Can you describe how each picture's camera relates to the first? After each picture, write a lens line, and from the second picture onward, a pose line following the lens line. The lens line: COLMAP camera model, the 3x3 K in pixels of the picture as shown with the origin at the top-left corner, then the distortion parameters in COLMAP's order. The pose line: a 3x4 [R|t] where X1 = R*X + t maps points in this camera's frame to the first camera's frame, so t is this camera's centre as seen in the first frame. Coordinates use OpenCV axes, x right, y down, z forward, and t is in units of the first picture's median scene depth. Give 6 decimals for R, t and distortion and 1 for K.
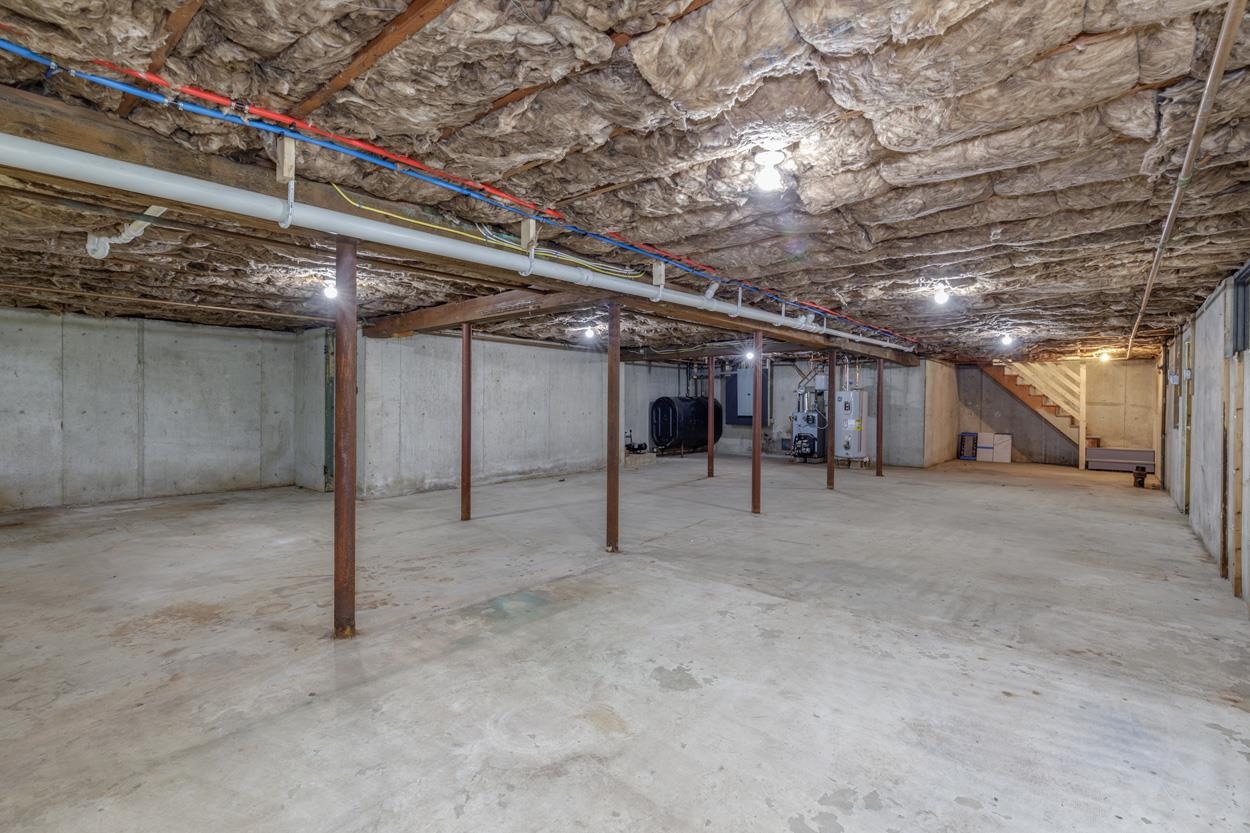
lens RADIAL K [[567.3, 0, 625.0], [0, 567.3, 416.5], [0, 0, 1]] dist [0.002308, -0.000164]
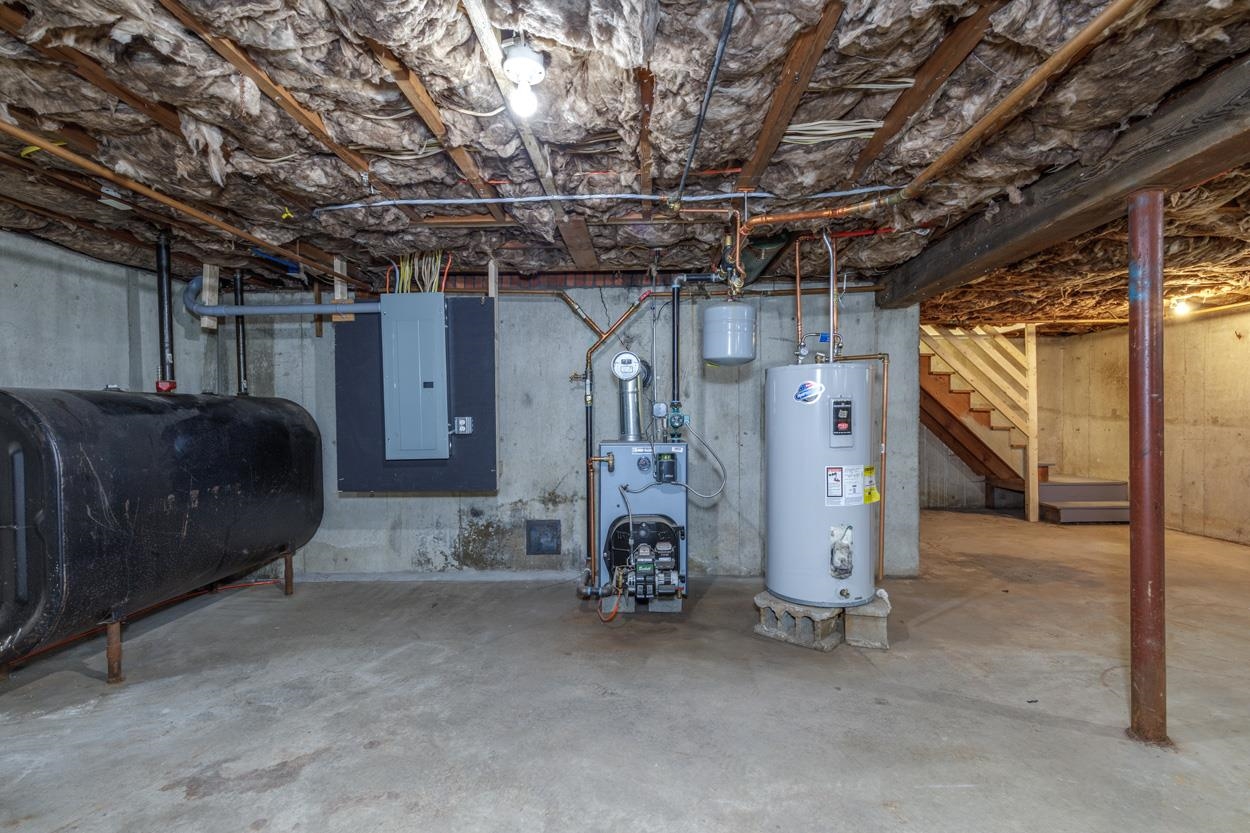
lens RADIAL K [[567.3, 0, 625.0], [0, 567.3, 416.5], [0, 0, 1]] dist [0.002308, -0.000164]
pose [[0.779137, -0.021540, 0.626484, 0.116177], [0.027907, 0.999610, -0.000339, -0.020058], [-0.626232, 0.017747, 0.779434, 0.713921]]
